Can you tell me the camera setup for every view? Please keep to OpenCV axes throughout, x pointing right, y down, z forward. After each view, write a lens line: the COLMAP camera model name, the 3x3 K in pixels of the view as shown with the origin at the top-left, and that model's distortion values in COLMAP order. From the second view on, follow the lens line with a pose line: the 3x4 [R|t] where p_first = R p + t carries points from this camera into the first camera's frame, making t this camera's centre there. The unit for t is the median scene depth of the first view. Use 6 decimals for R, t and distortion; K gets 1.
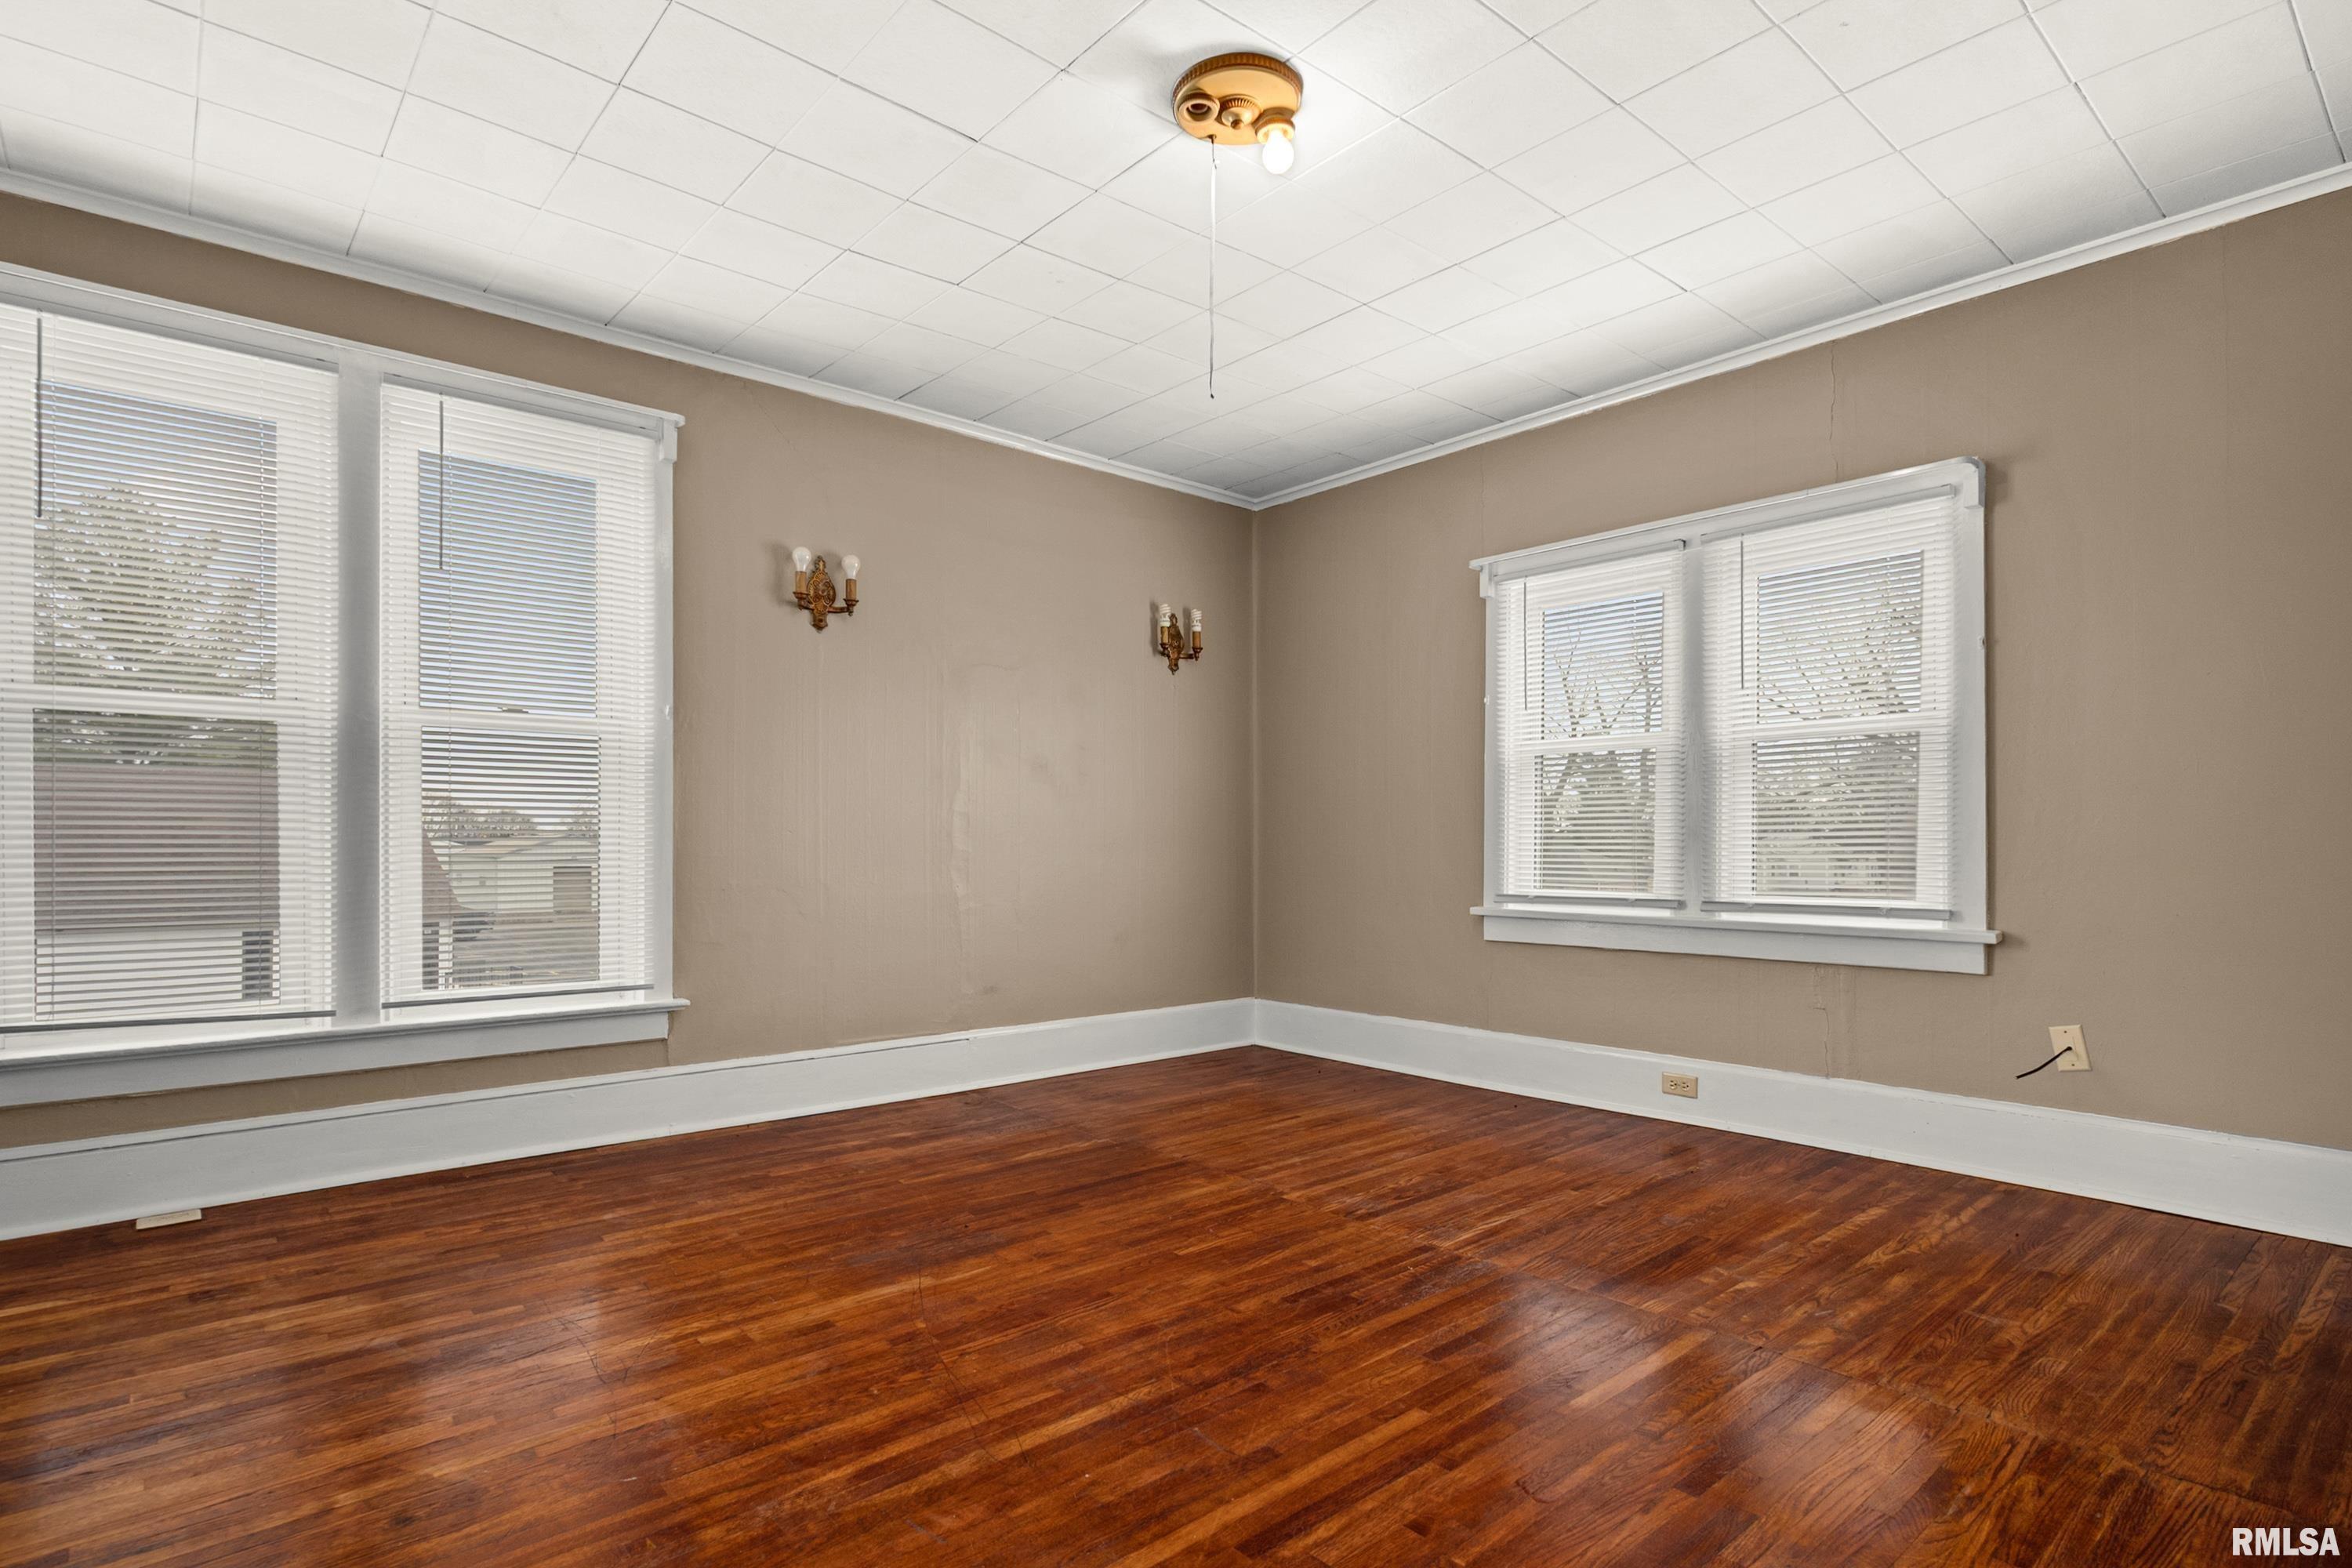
lens RADIAL K [[1172.2, 0, 1177.9], [0, 1172.2, 839.2], [0, 0, 1]] dist [-0.005852, 0.001143]
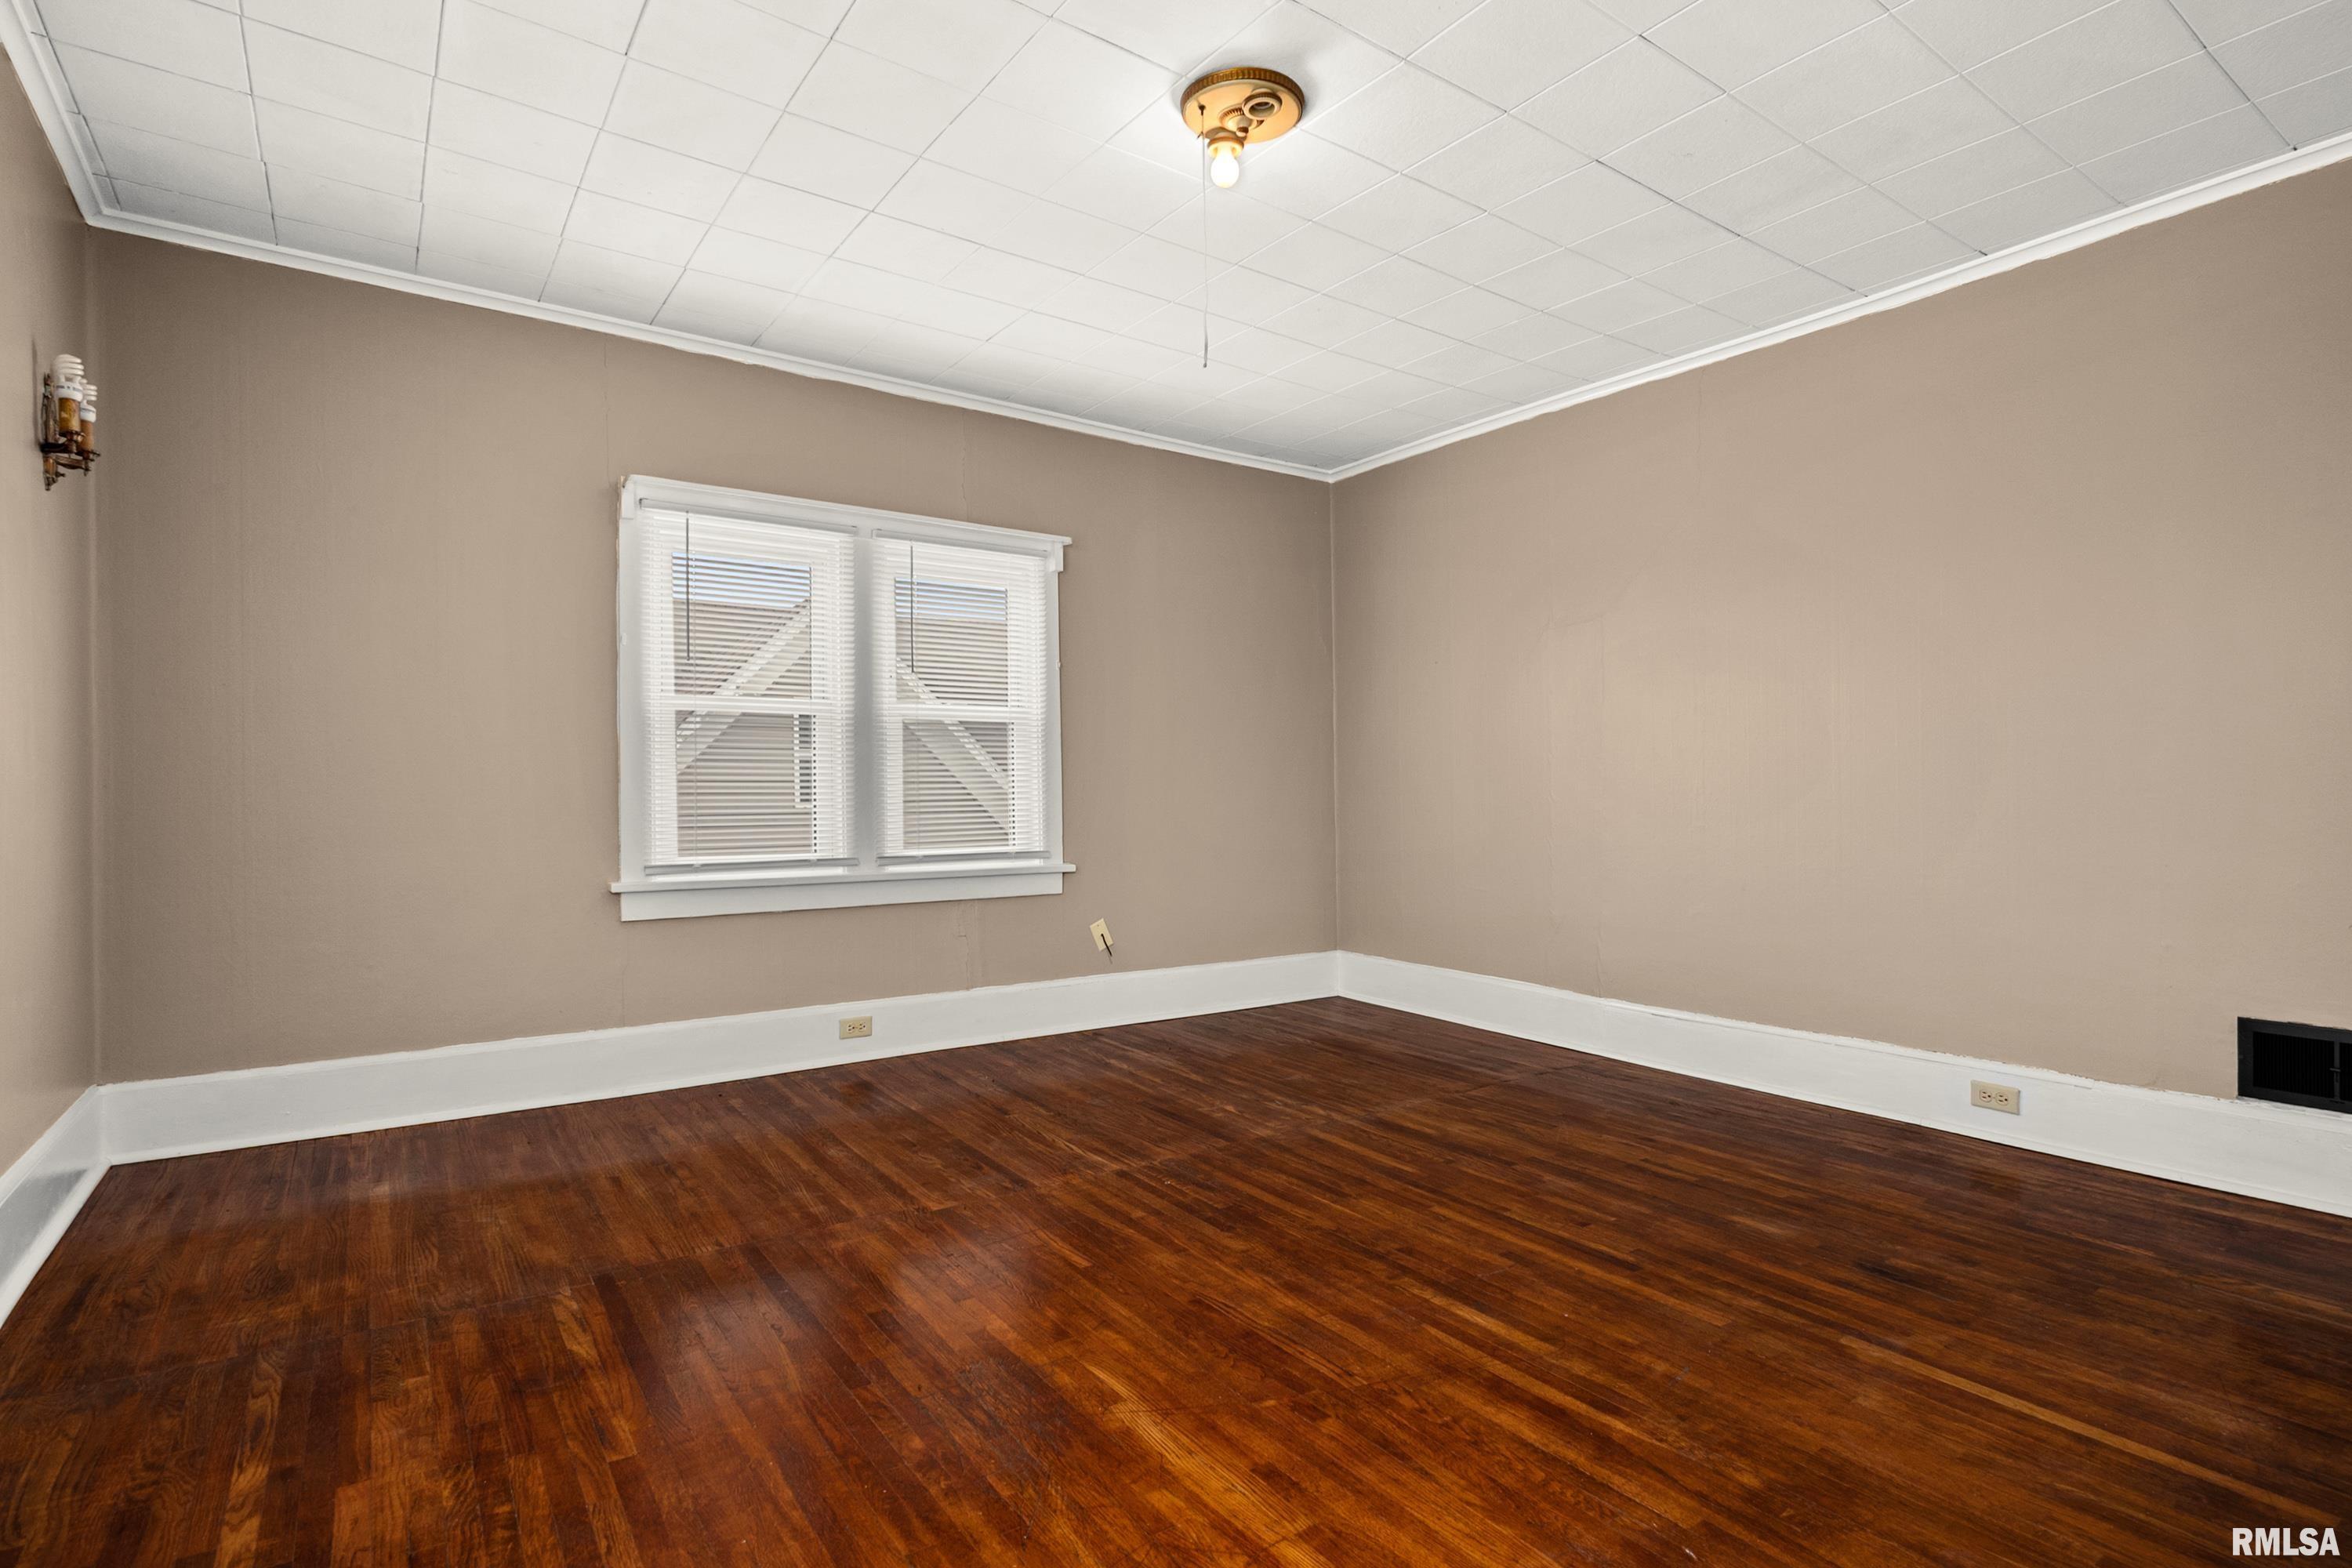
lens RADIAL K [[1172.2, 0, 1185.1], [0, 1172.2, 798.0], [0, 0, 1]] dist [-0.005852, 0.001143]
pose [[0.093322, 0.000102, 0.995636, -0.862815], [0.001303, 0.999999, -0.000225, -0.003748], [-0.995635, 0.001318, 0.093322, 0.820294]]
